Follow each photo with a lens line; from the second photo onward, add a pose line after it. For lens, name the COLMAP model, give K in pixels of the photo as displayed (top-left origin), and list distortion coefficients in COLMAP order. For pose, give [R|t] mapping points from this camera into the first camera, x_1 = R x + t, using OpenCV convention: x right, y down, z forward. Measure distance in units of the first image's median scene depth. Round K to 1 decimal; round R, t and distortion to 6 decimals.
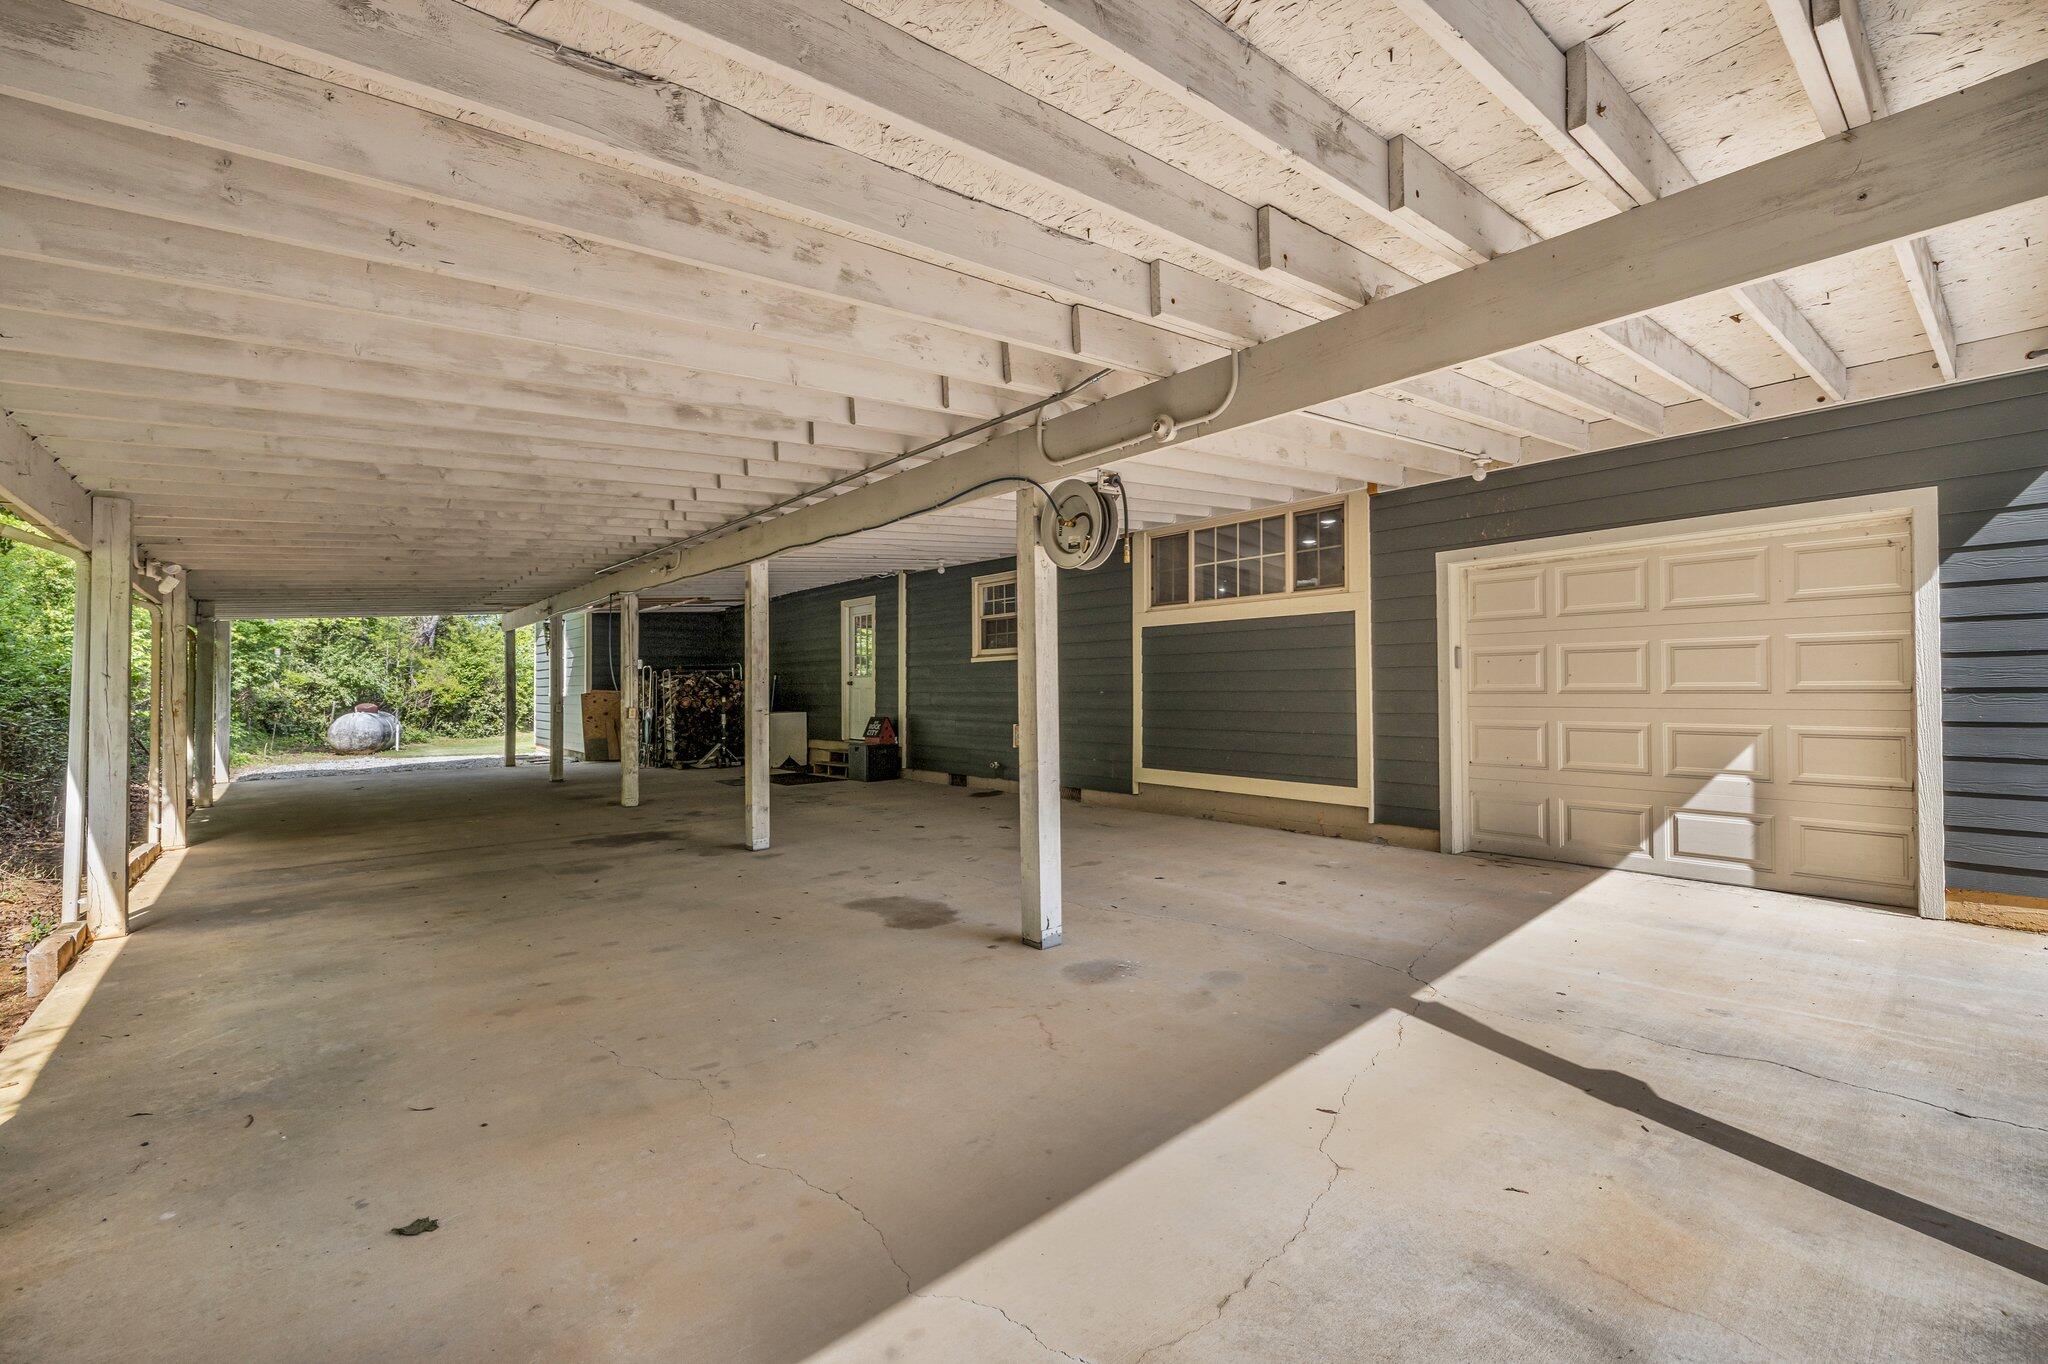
lens RADIAL K [[863.1, 0, 1020.7], [0, 863.1, 682.5], [0, 0, 1]] dist [-0.002721, -0.000486]
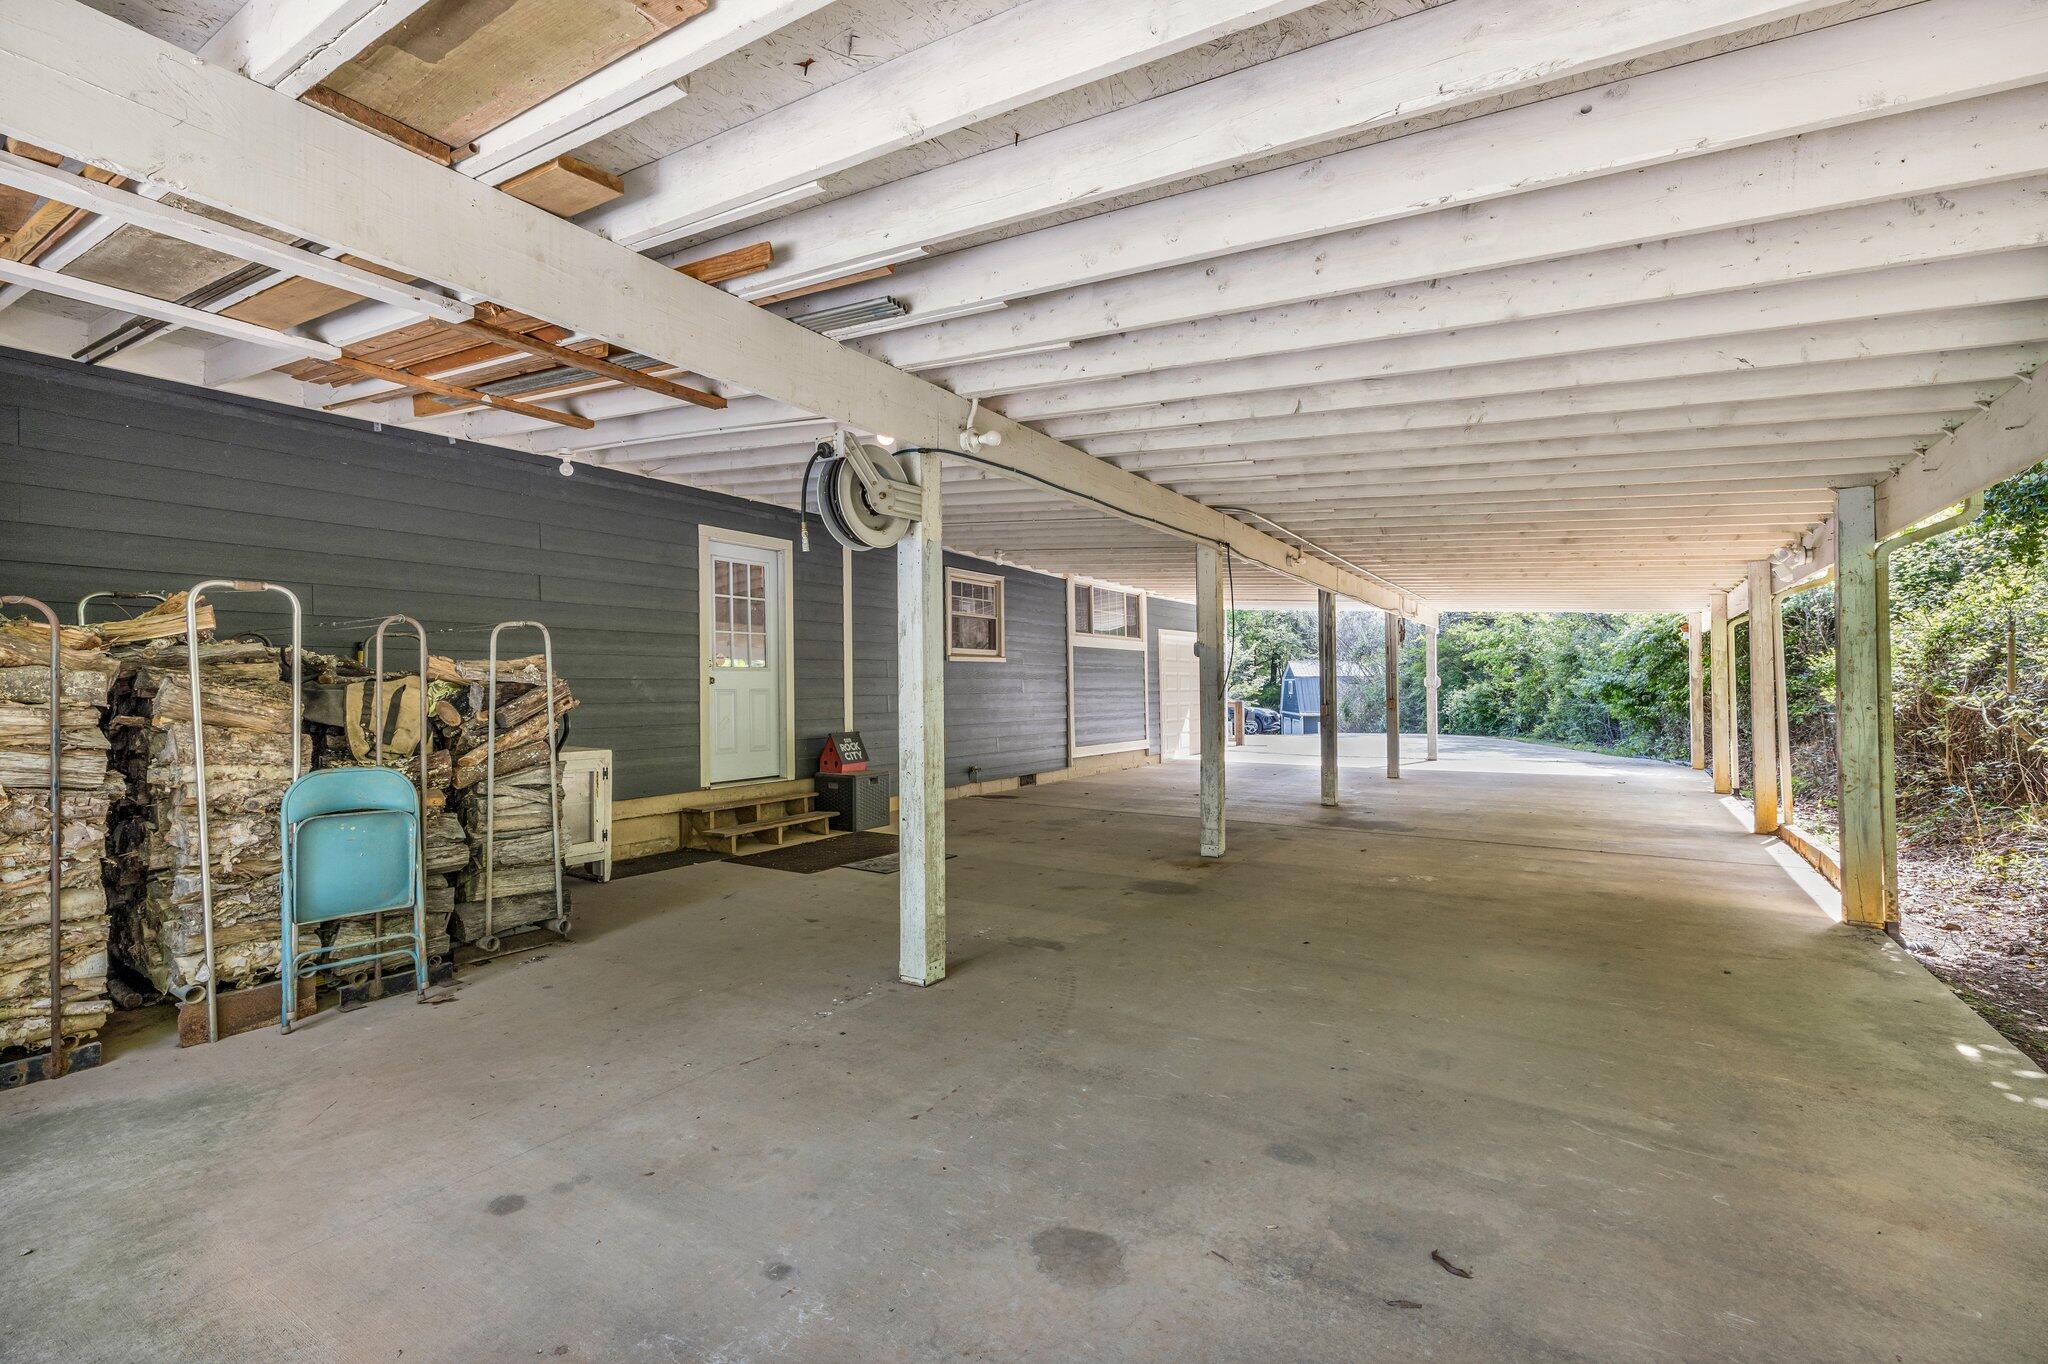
lens RADIAL K [[863.1, 0, 1020.7], [0, 863.1, 682.5], [0, 0, 1]] dist [-0.002721, -0.000486]
pose [[-0.258241, 0.029441, 0.965632, -0.826174], [0.014525, 0.999541, -0.026590, 0.020820], [-0.965971, 0.007159, -0.258551, 1.015301]]
